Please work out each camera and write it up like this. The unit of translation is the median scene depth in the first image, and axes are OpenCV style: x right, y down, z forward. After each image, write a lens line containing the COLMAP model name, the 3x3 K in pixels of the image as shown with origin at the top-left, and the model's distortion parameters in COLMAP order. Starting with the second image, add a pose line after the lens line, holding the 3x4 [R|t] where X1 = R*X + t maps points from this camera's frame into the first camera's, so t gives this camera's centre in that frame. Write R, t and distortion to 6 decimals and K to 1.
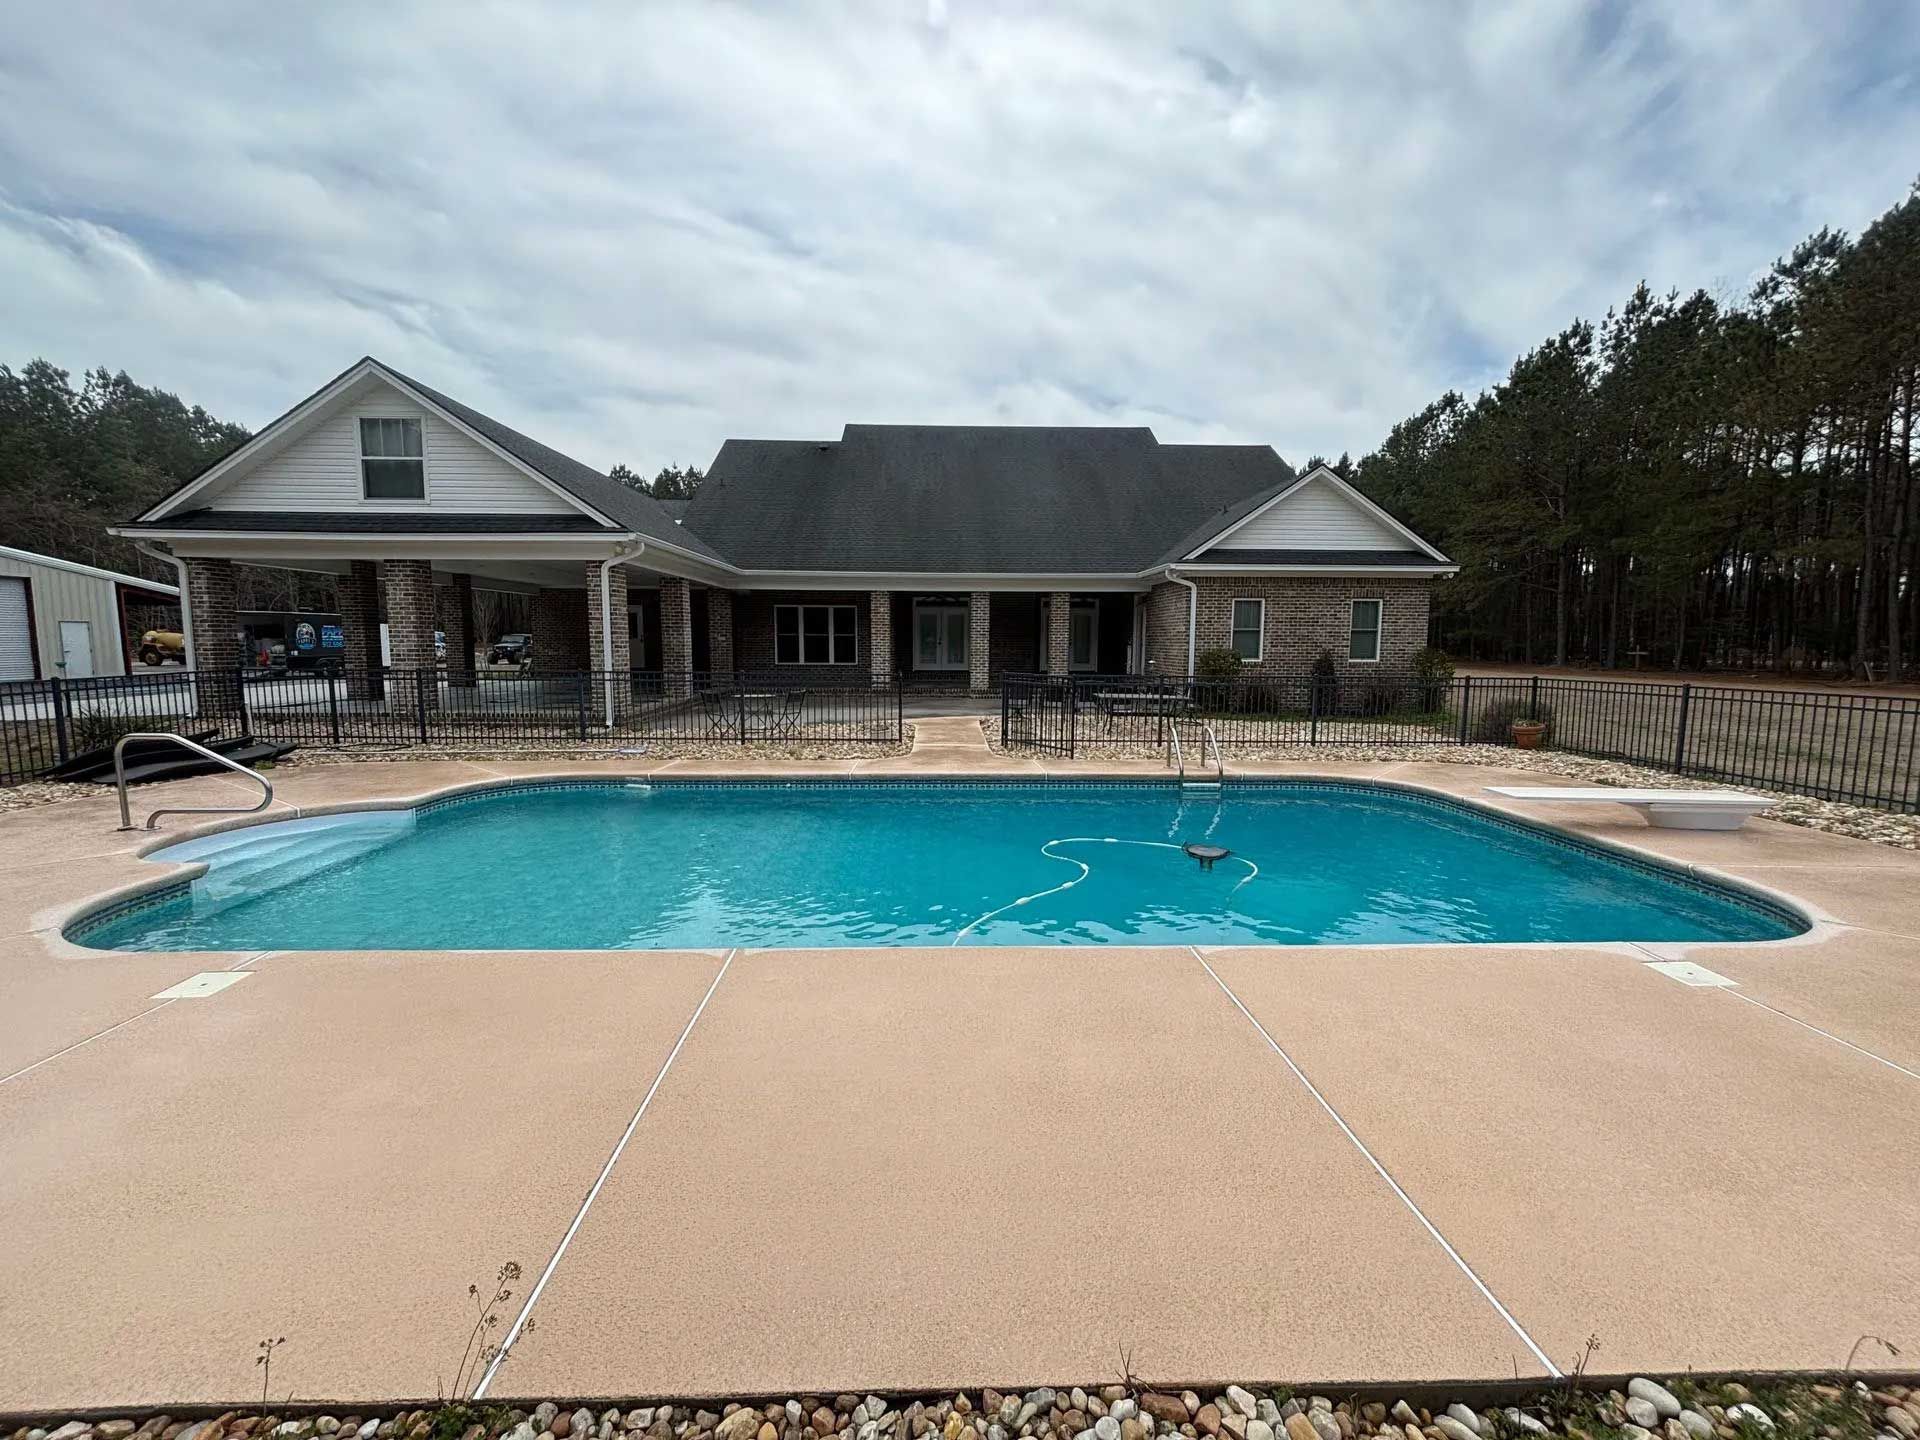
lens RADIAL K [[783.5, 0, 956.2], [0, 783.5, 724.0], [0, 0, 1]] dist [0.005451, -0.003099]
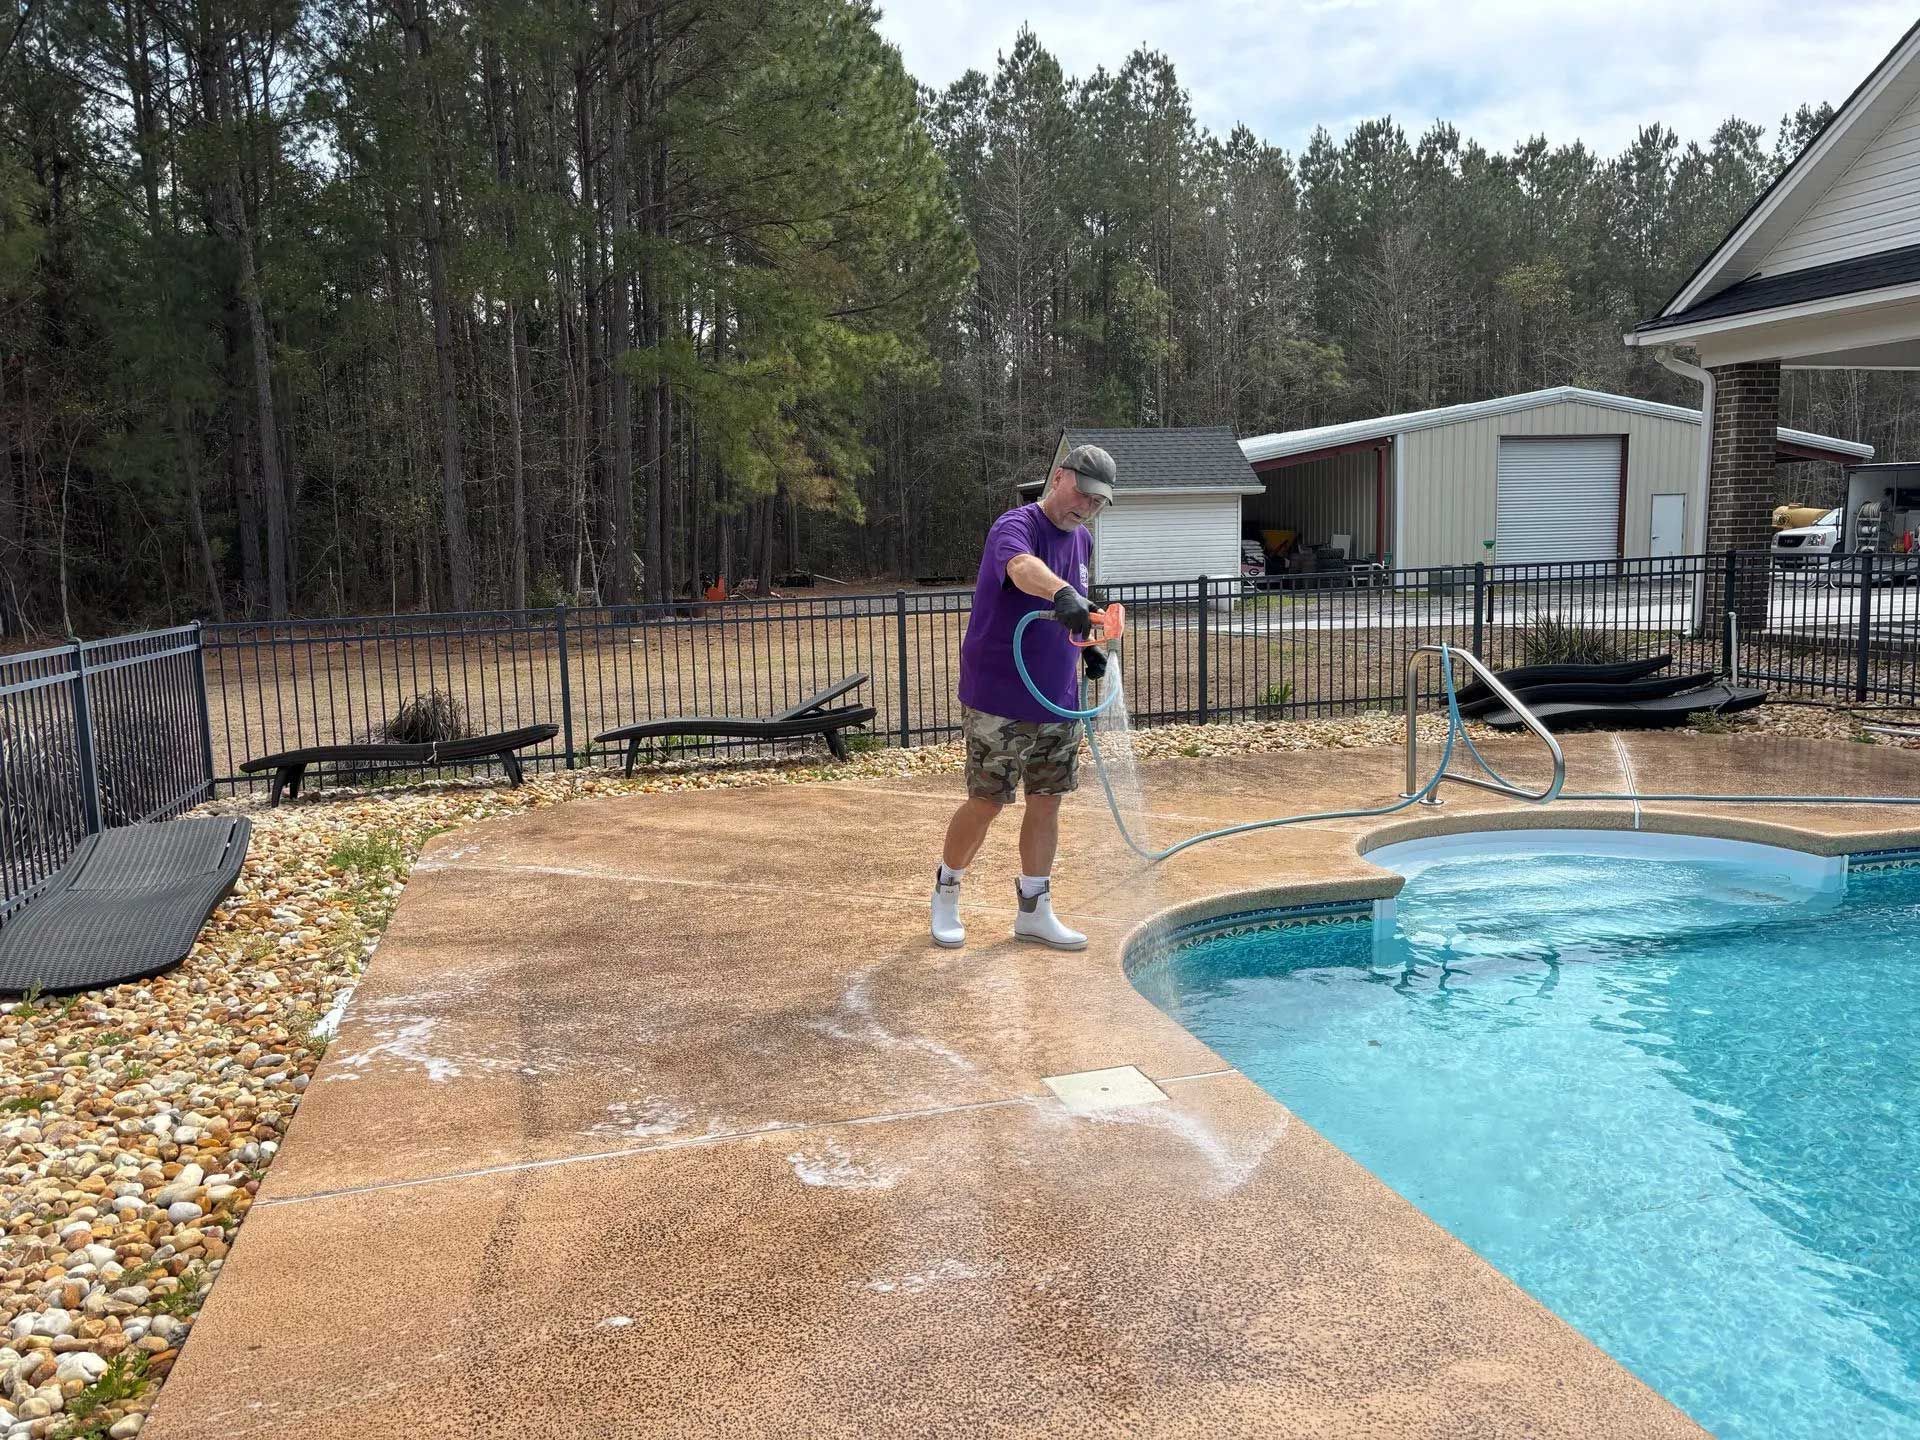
lens RADIAL K [[1482.0, 0, 947.7], [0, 1482.0, 725.7], [0, 0, 1]] dist [0.060330, -0.067178]
pose [[0.246163, 0.111942, -0.962742, -0.003217], [-0.083272, 0.992078, 0.094061, -0.001740], [0.965645, 0.057015, 0.253535, 0.169764]]
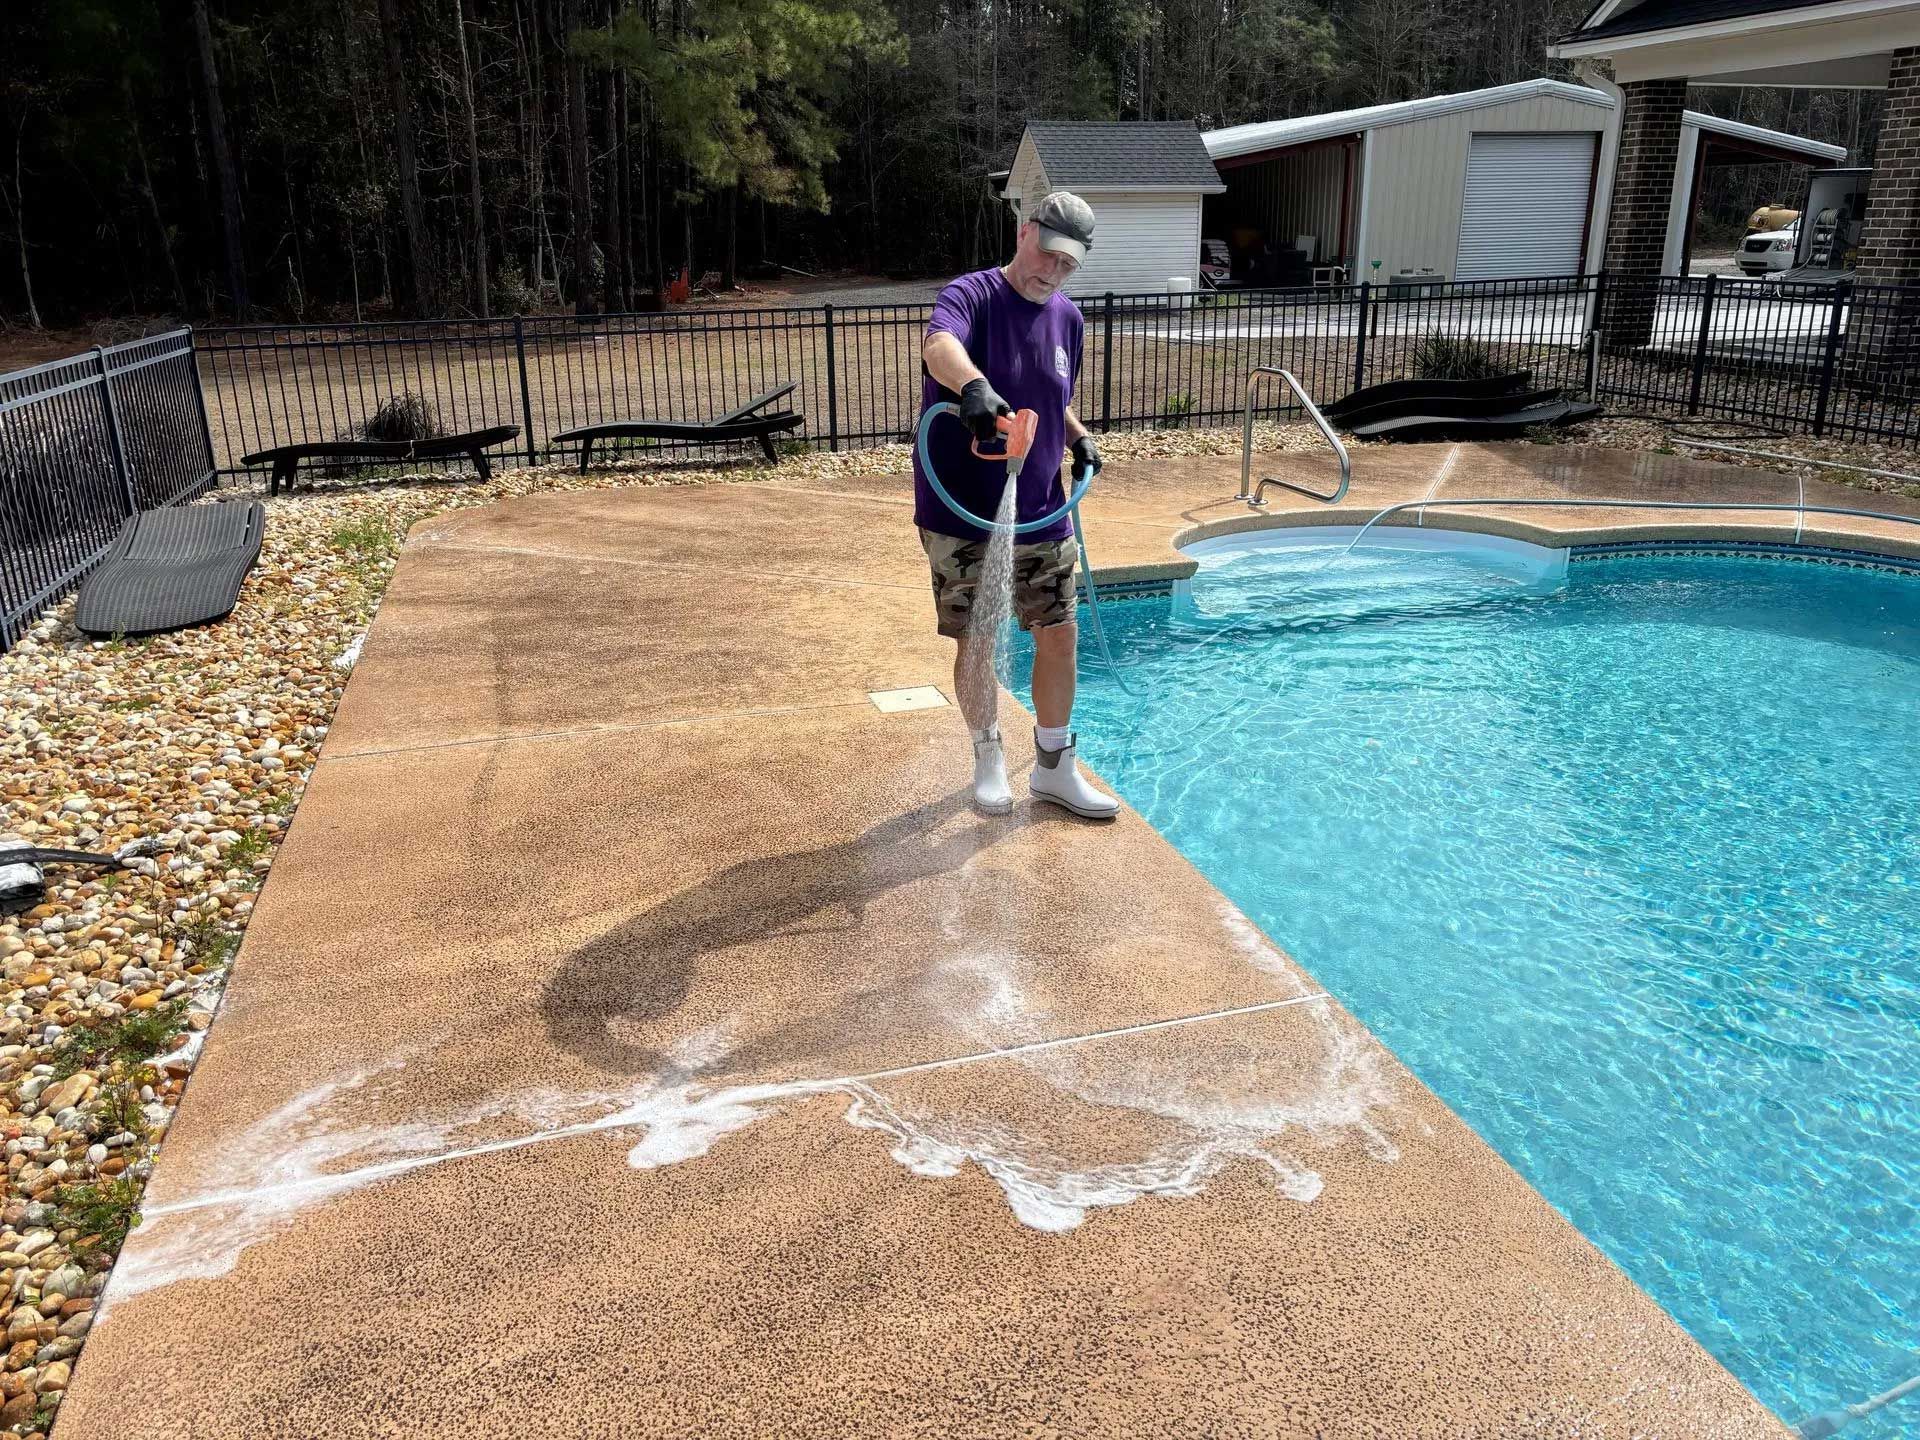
lens RADIAL K [[1482.0, 0, 927.3], [0, 1482.0, 709.5], [0, 0, 1]] dist [0.060330, -0.067178]
pose [[0.246282, 0.292421, -0.924032, 0.113395], [-0.094117, 0.956108, 0.277487, -0.018466], [0.964618, 0.018627, 0.262994, 0.174019]]
